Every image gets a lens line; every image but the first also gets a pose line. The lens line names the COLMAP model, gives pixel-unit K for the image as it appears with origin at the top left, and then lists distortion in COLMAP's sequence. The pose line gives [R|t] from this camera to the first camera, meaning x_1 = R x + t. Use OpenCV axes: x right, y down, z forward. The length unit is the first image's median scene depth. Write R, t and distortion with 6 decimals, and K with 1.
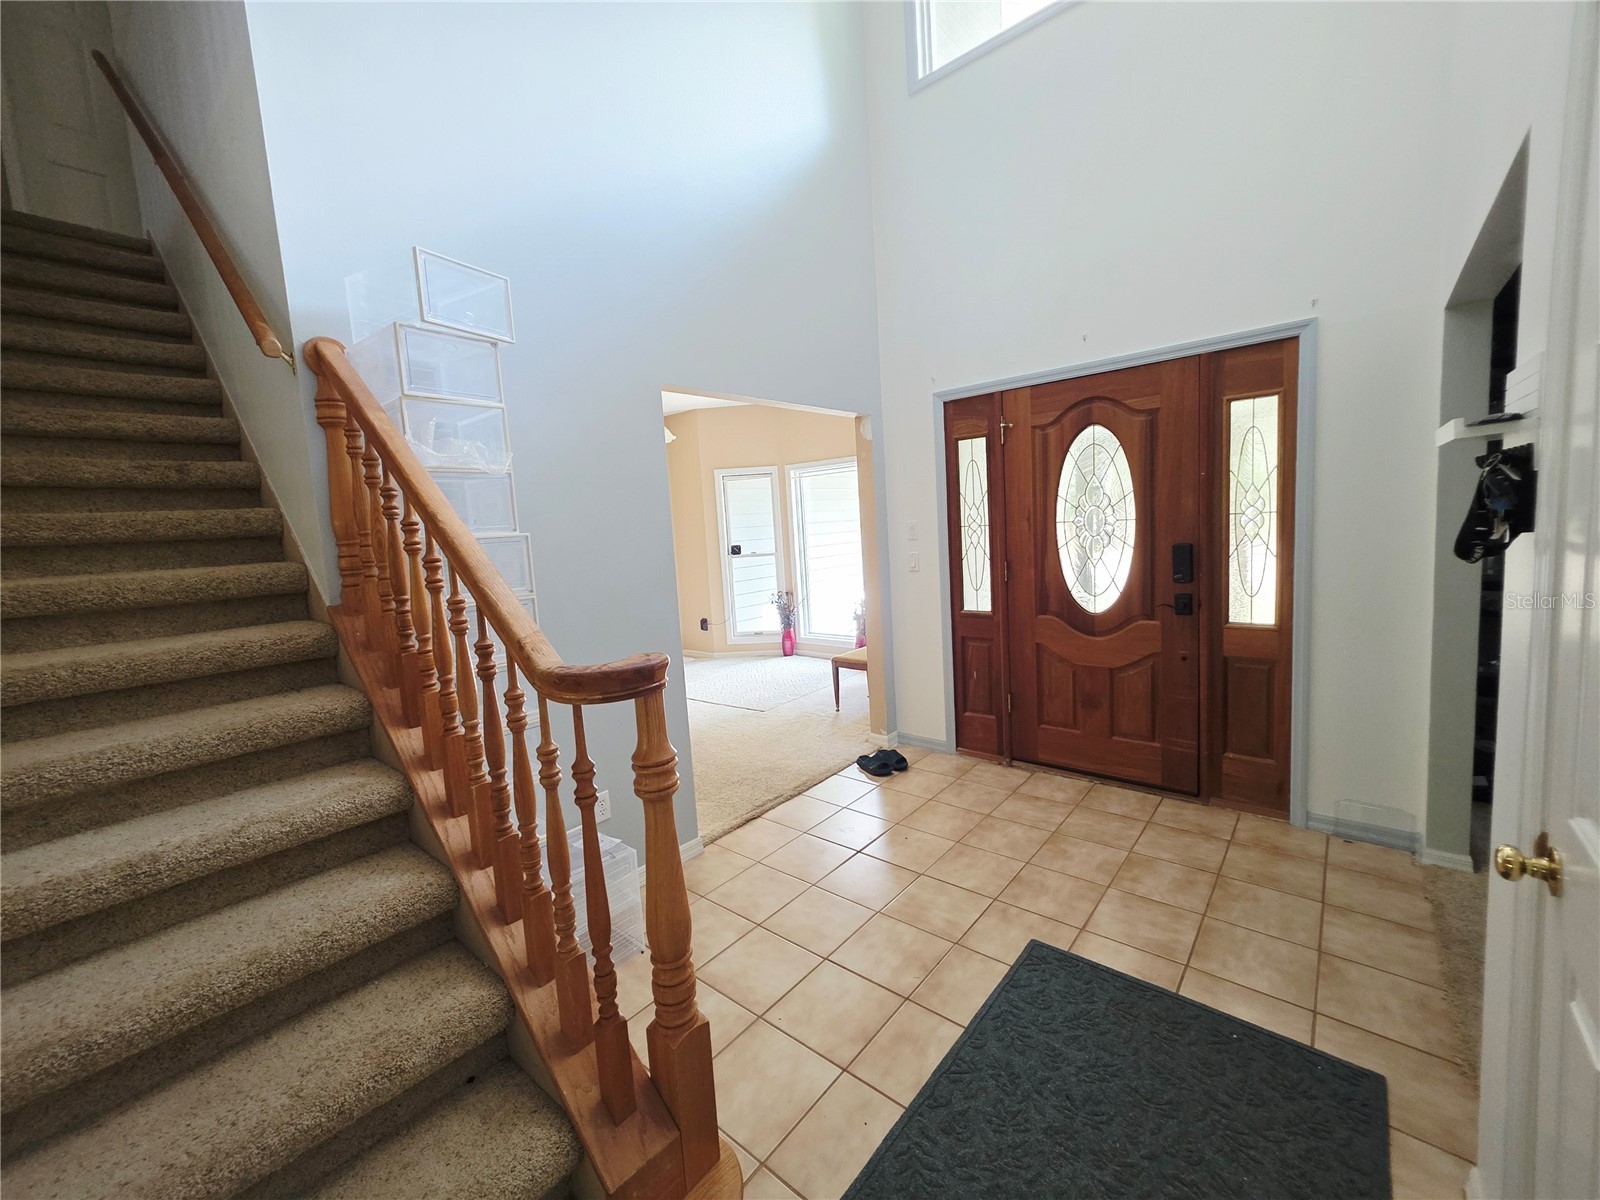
lens RADIAL K [[640.1, 0, 807.0], [0, 640.1, 589.9], [0, 0, 1]] dist [0.000109, -0.000680]
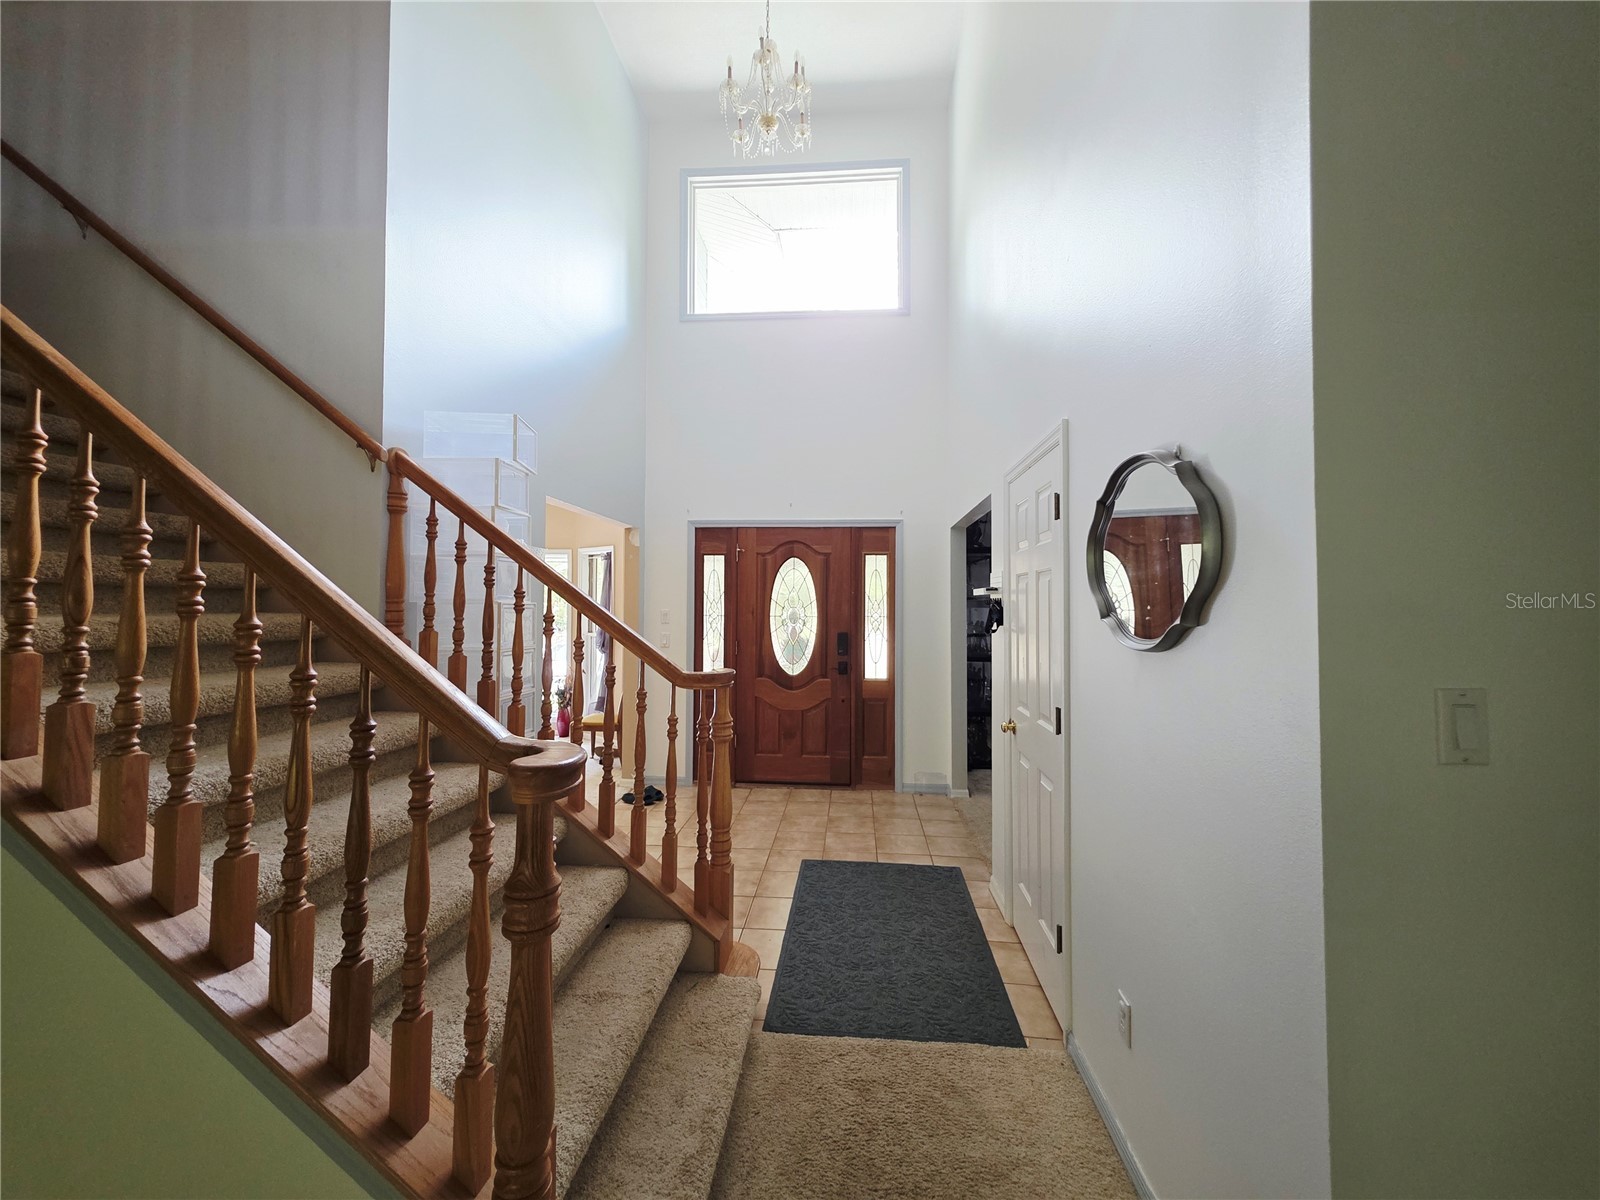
lens RADIAL K [[640.1, 0, 807.0], [0, 640.1, 589.9], [0, 0, 1]] dist [0.000109, -0.000680]
pose [[0.808540, 0.078031, 0.583245, -0.520087], [0.007320, 0.989758, -0.142565, 0.061492], [-0.588396, 0.119539, 0.799688, -0.341657]]
